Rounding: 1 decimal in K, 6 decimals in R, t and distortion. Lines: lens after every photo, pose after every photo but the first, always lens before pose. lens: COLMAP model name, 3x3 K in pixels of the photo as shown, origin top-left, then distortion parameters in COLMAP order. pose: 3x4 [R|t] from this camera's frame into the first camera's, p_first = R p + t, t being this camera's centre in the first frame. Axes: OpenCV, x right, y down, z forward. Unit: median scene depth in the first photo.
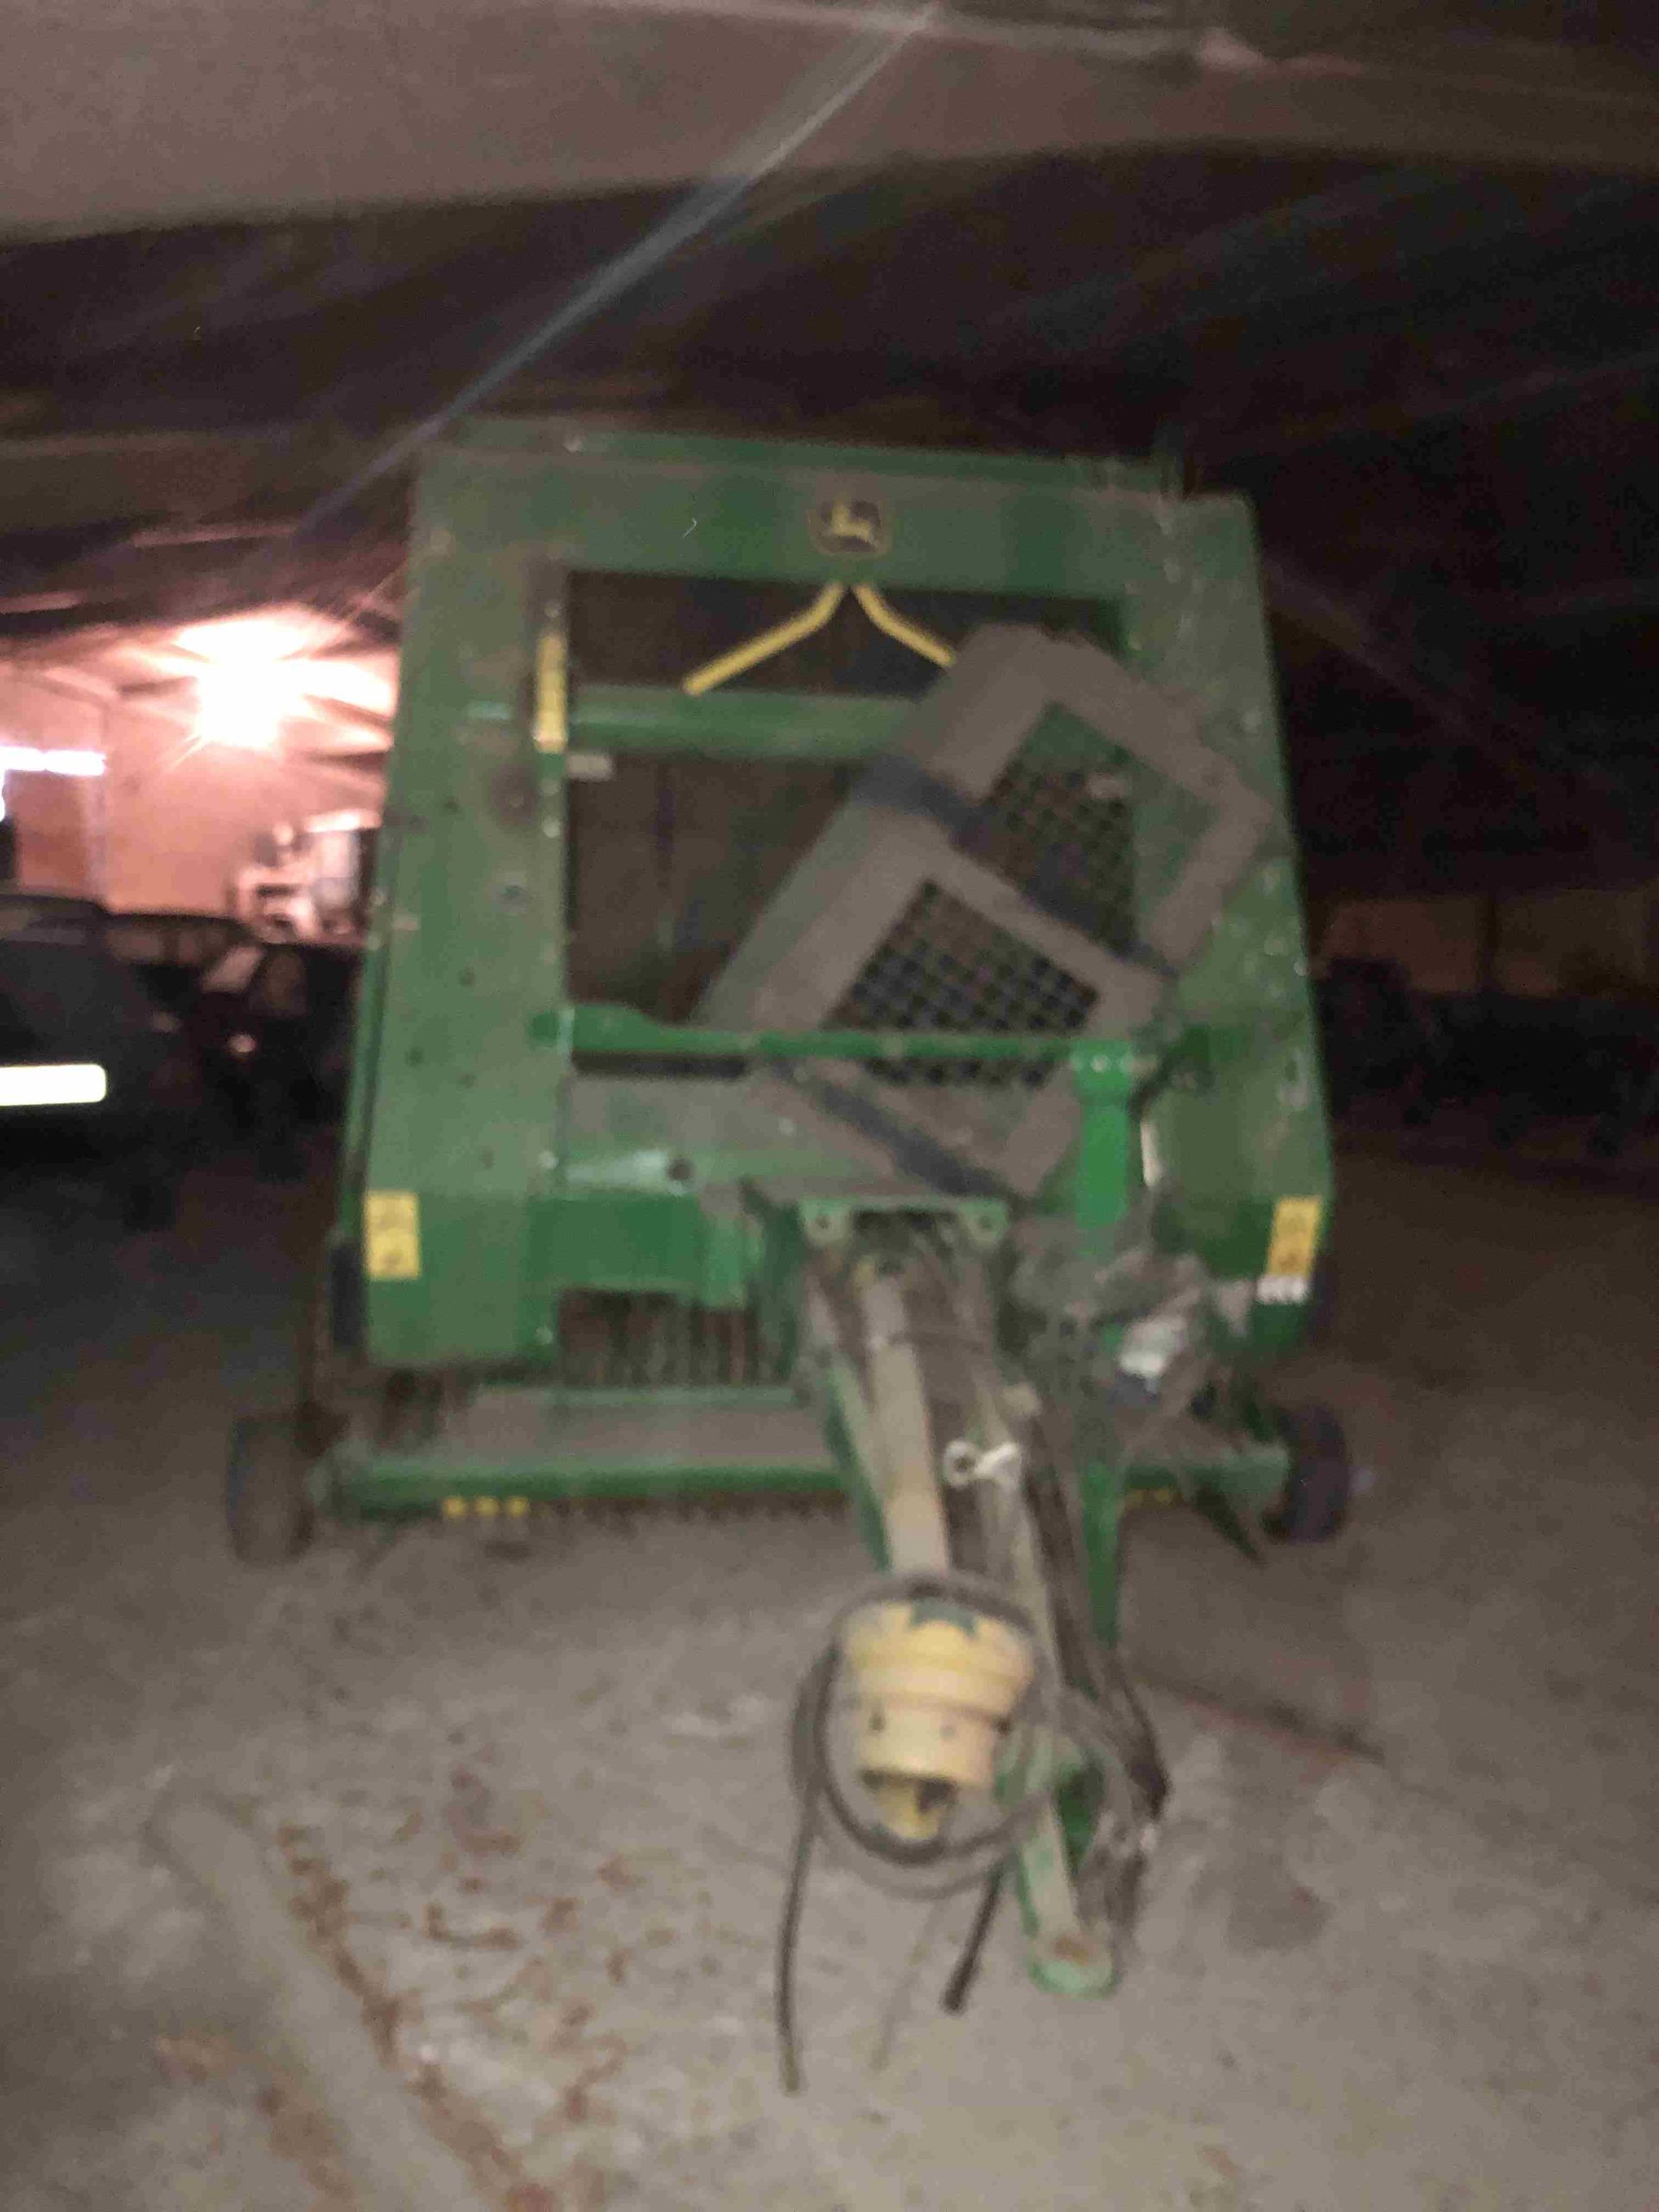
lens RADIAL K [[1823.6, 0, 790.8], [0, 1823.6, 1102.8], [0, 0, 1]] dist [0.065095, -0.004350]
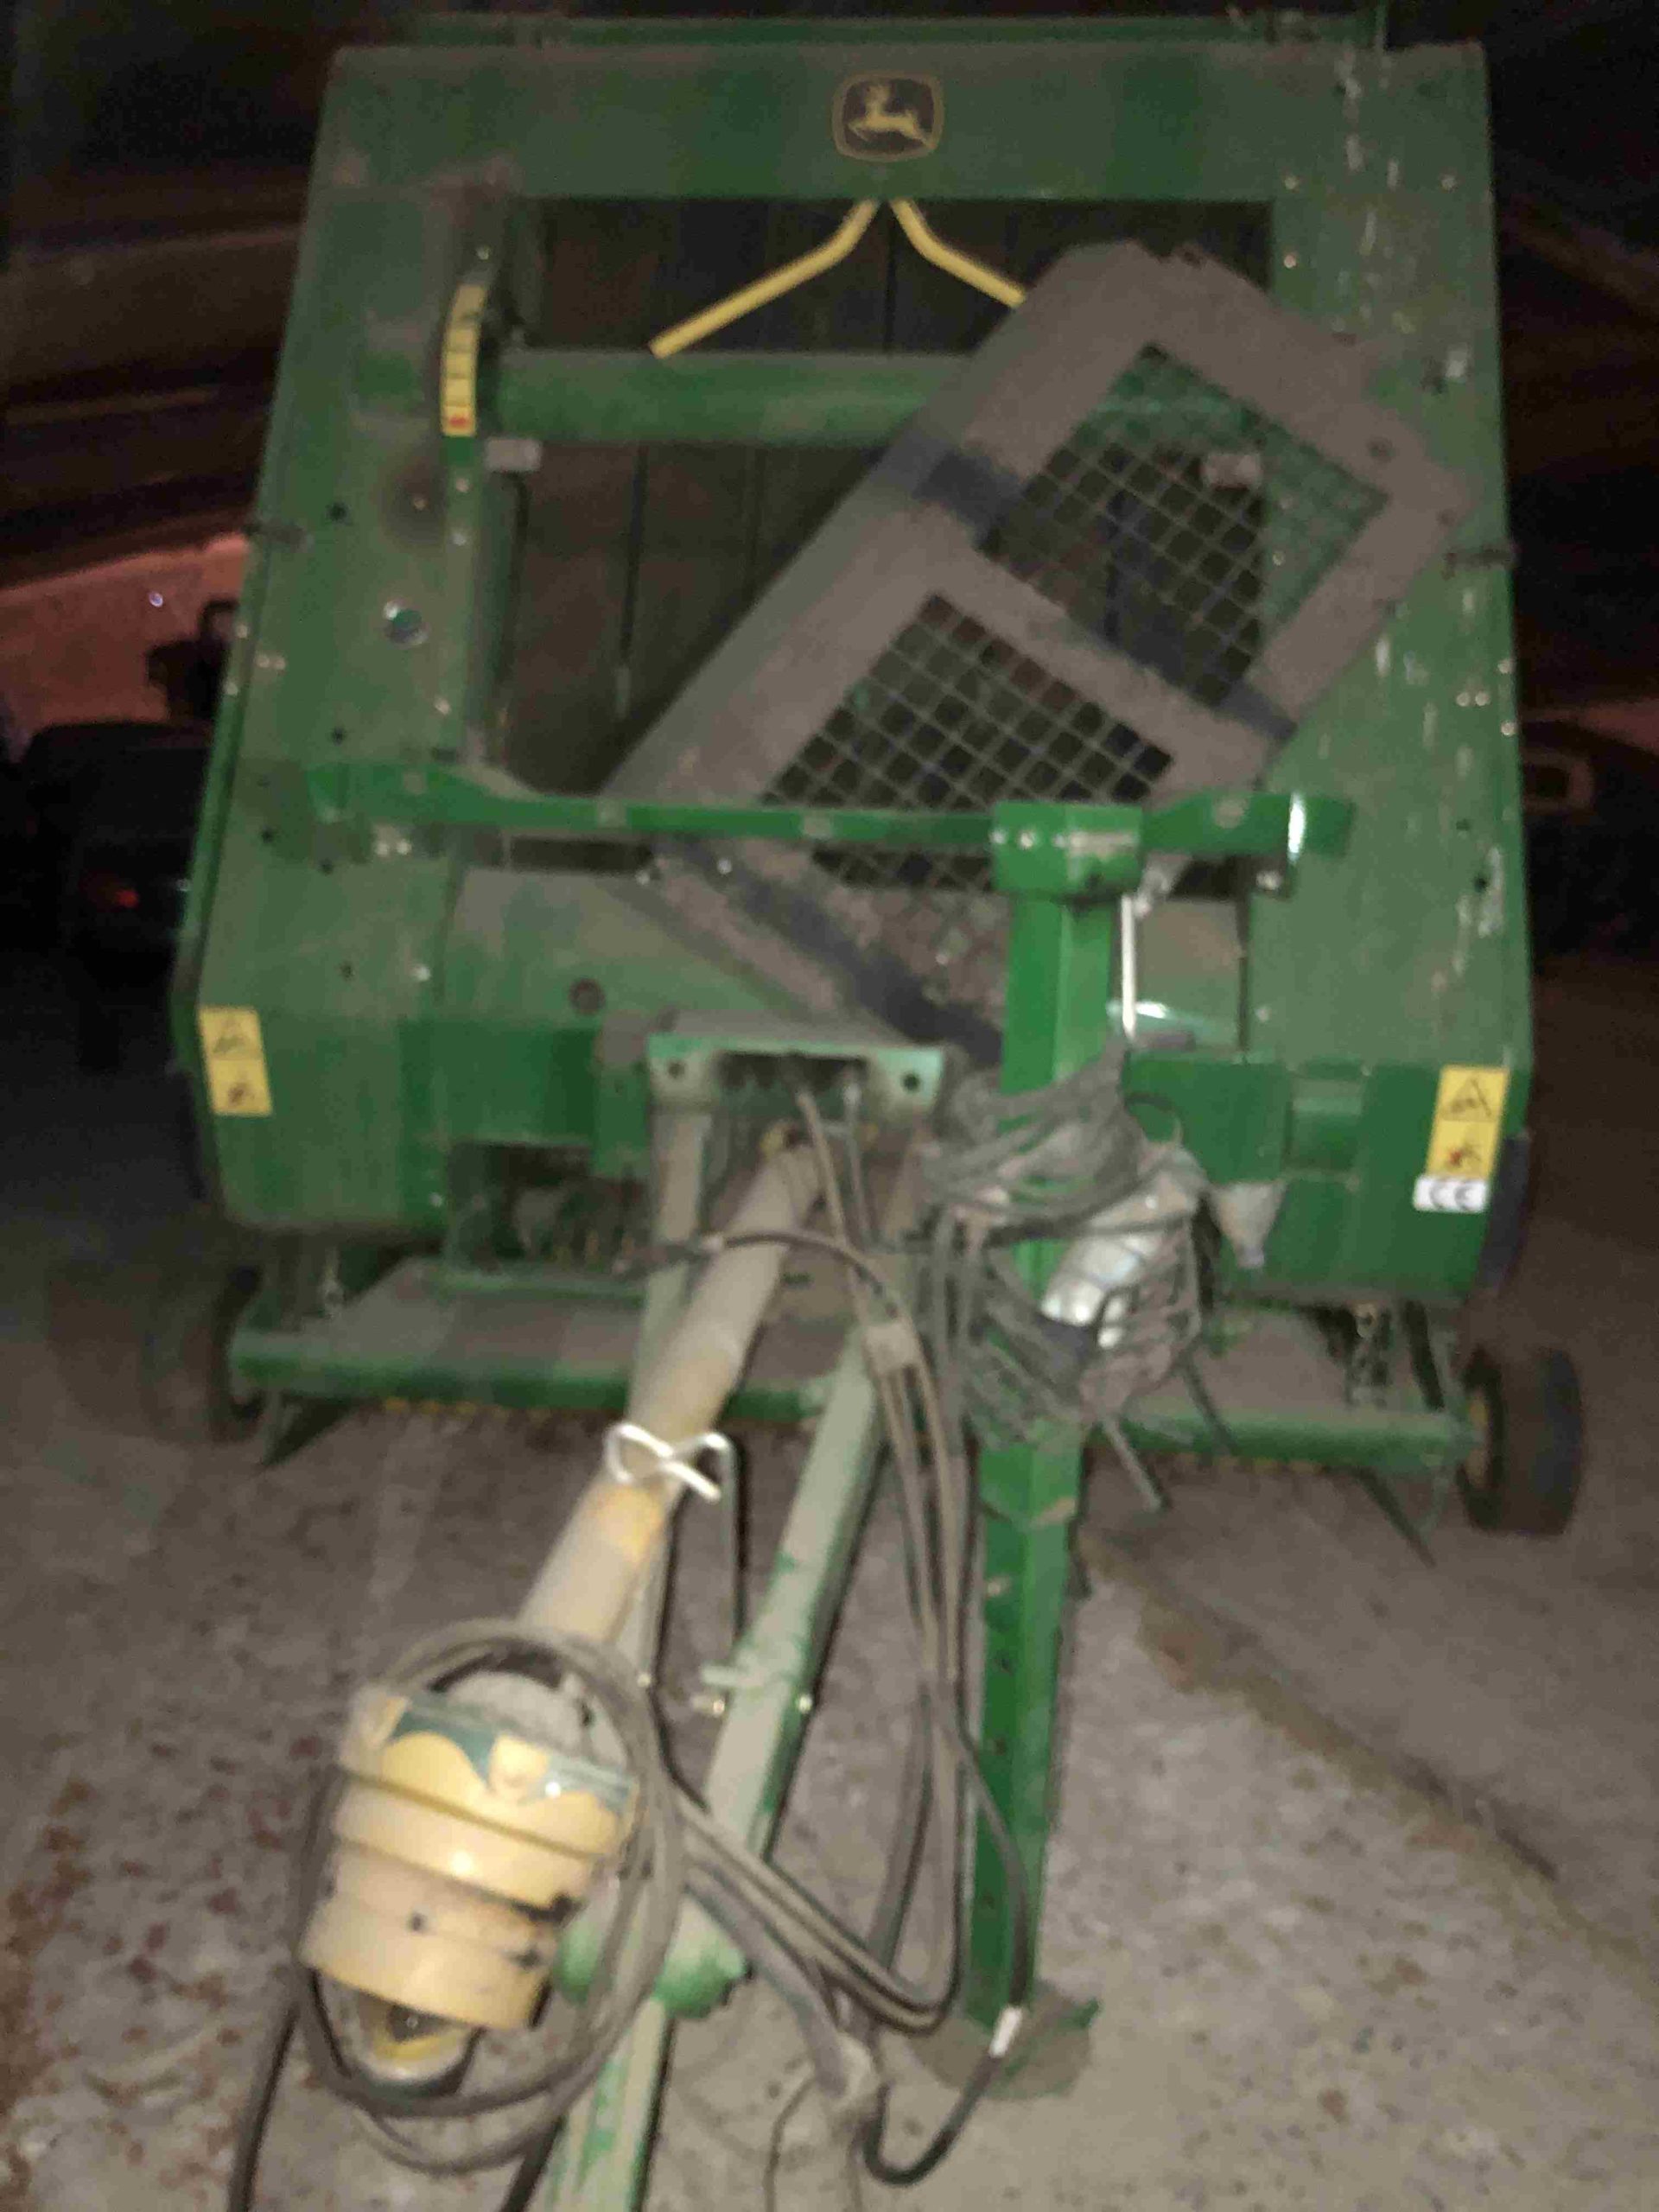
lens RADIAL K [[1841.0, 0, 826.6], [0, 1841.0, 1061.5], [0, 0, 1]] dist [-0.028355, 0.114852]
pose [[0.973398, 0.041793, -0.225278, 0.197595], [-0.028433, 0.997657, 0.062229, 0.014990], [0.227351, -0.054169, 0.972305, 0.277900]]
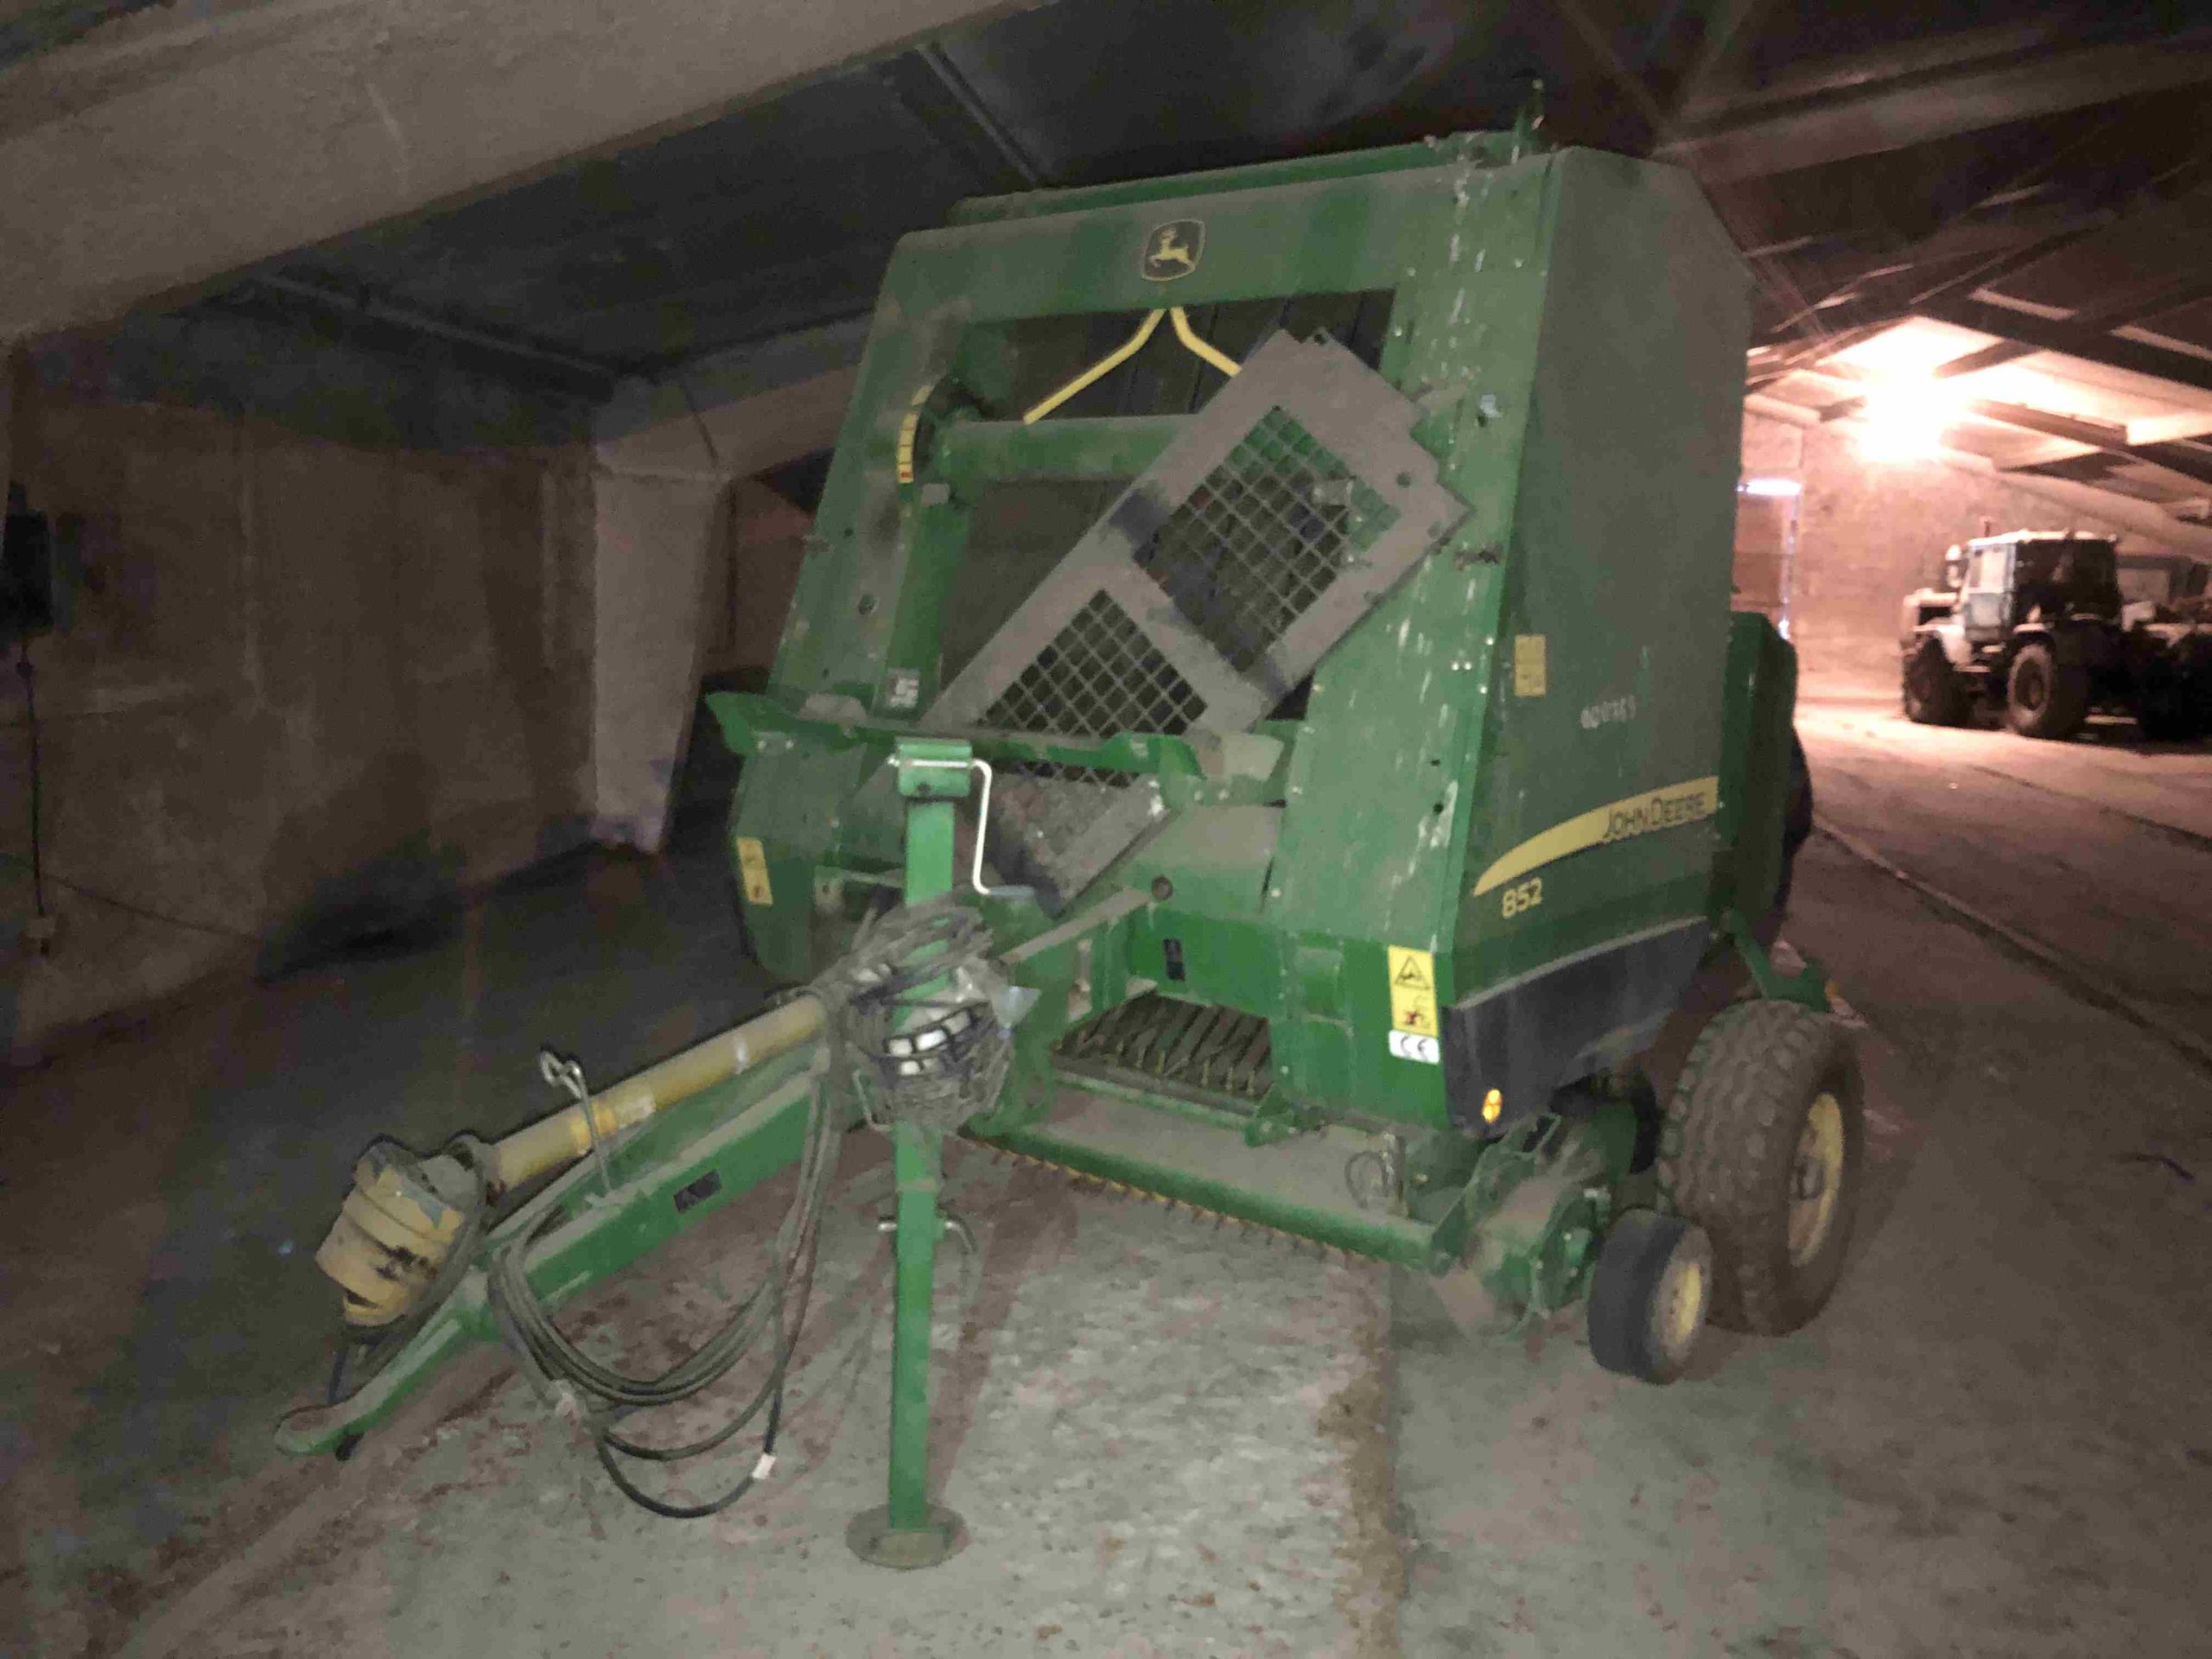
lens RADIAL K [[1766.4, 0, 1102.2], [0, 1766.4, 814.1], [0, 0, 1]] dist [0.068201, -0.007283]
pose [[0.703384, 0.085656, -0.705630, 0.780108], [-0.087445, 0.995600, 0.033688, -0.028234], [0.705410, 0.038008, 0.707779, 0.284851]]
